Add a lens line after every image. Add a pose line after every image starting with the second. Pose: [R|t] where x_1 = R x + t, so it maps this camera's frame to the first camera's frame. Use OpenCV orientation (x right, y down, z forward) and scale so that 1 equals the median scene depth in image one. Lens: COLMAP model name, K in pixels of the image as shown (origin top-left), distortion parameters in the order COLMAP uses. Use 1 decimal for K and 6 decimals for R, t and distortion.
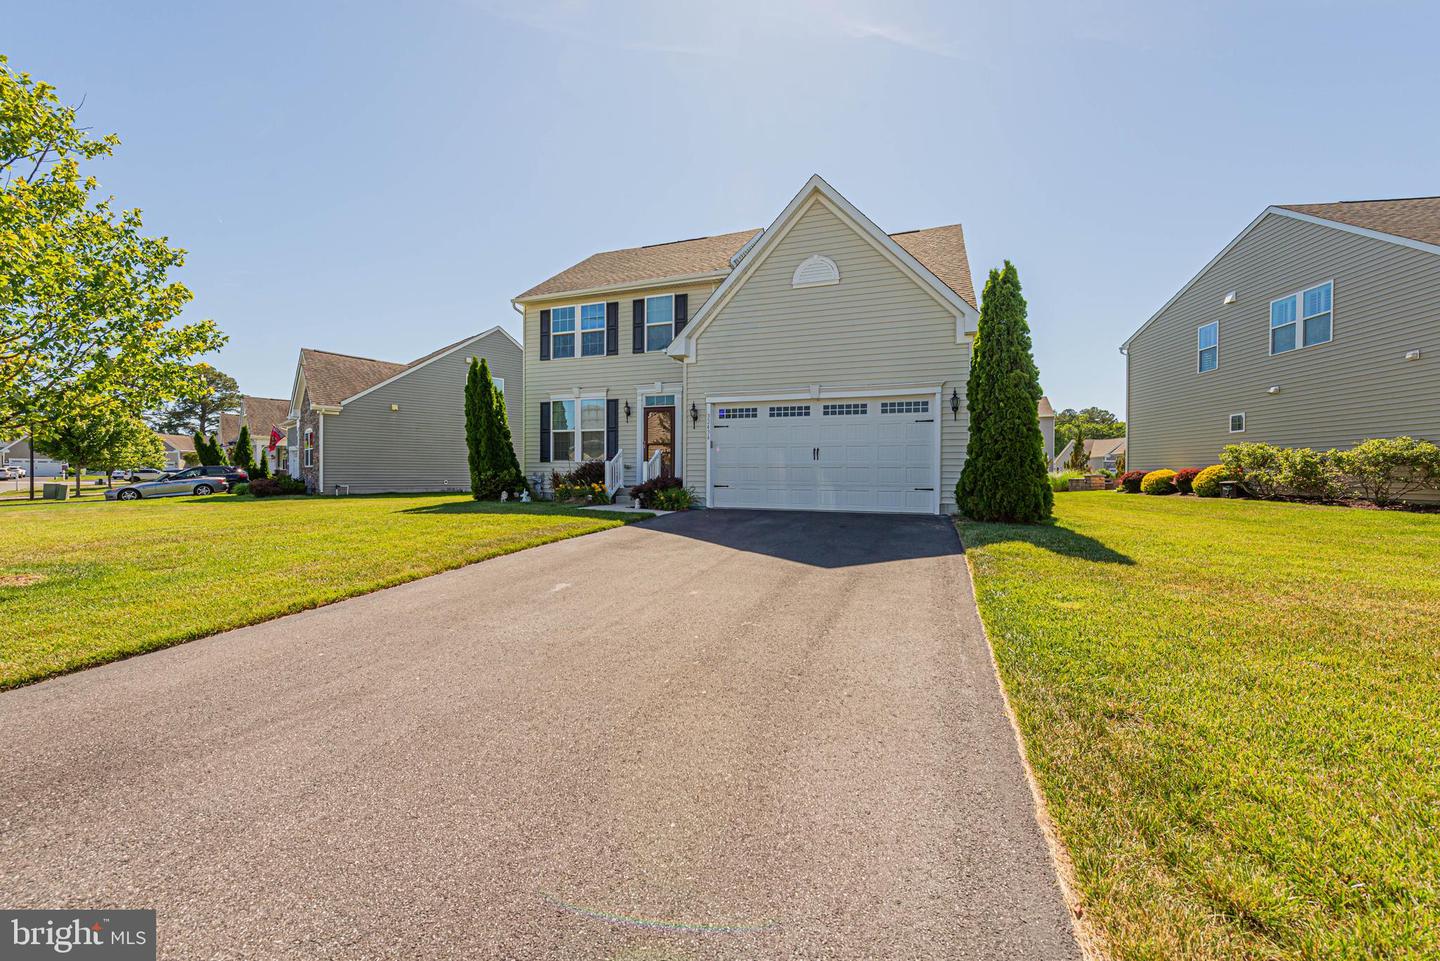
lens RADIAL K [[578.1, 0, 720.0], [0, 578.1, 480.5], [0, 0, 1]] dist [0.004096, -0.000307]
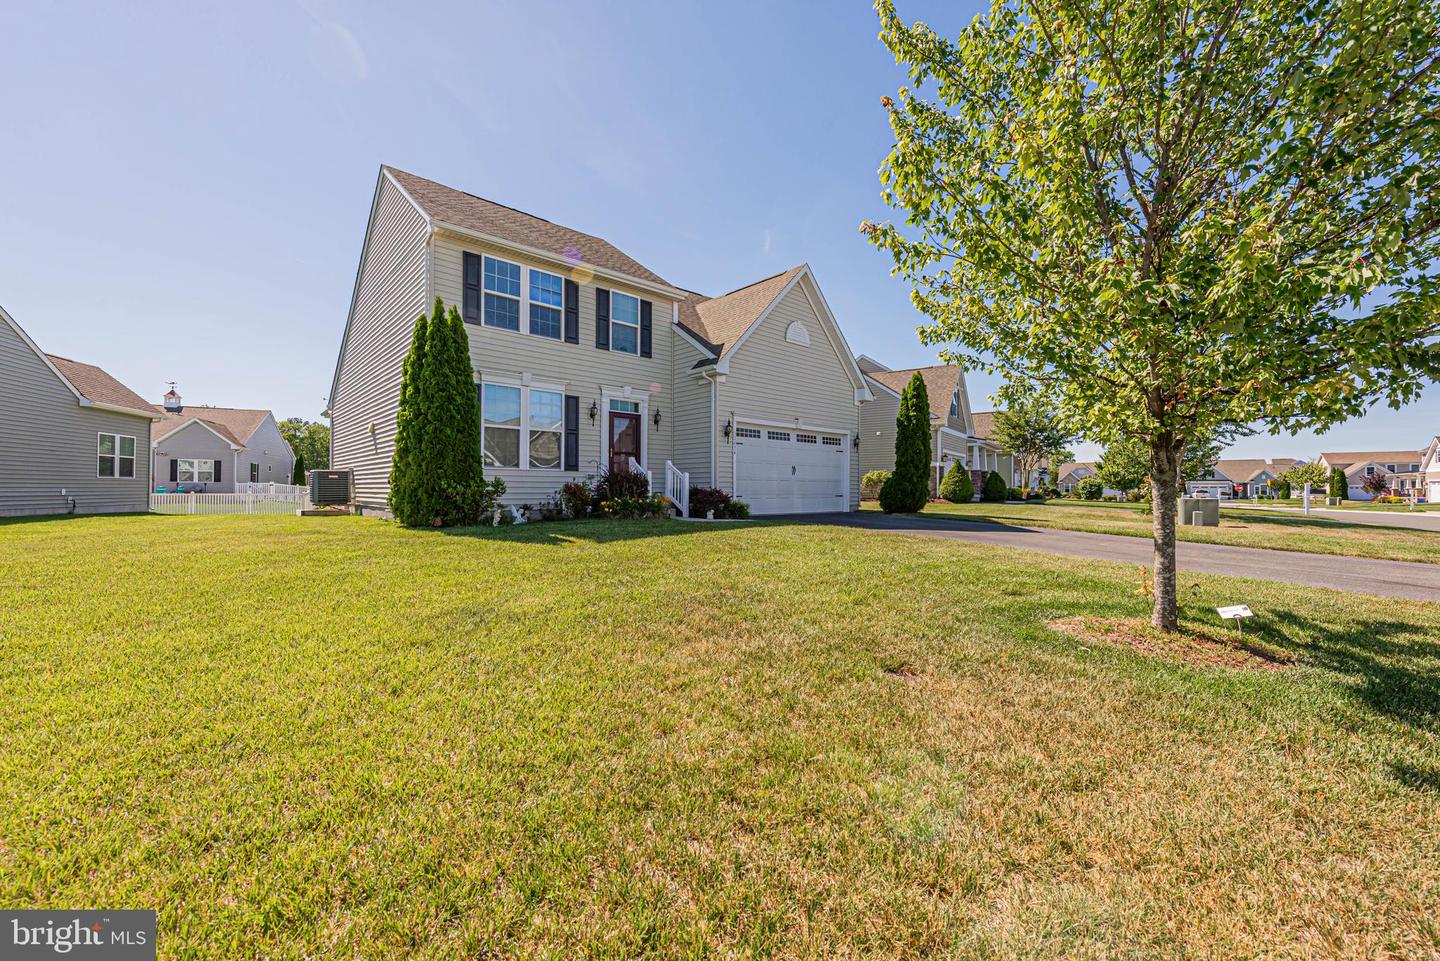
lens RADIAL K [[578.1, 0, 720.0], [0, 578.1, 480.5], [0, 0, 1]] dist [0.004096, -0.000307]
pose [[0.445735, 0.006815, 0.895139, -0.859409], [0.006420, 0.999921, -0.010809, -0.007907], [-0.895142, 0.010565, 0.445656, 0.447779]]
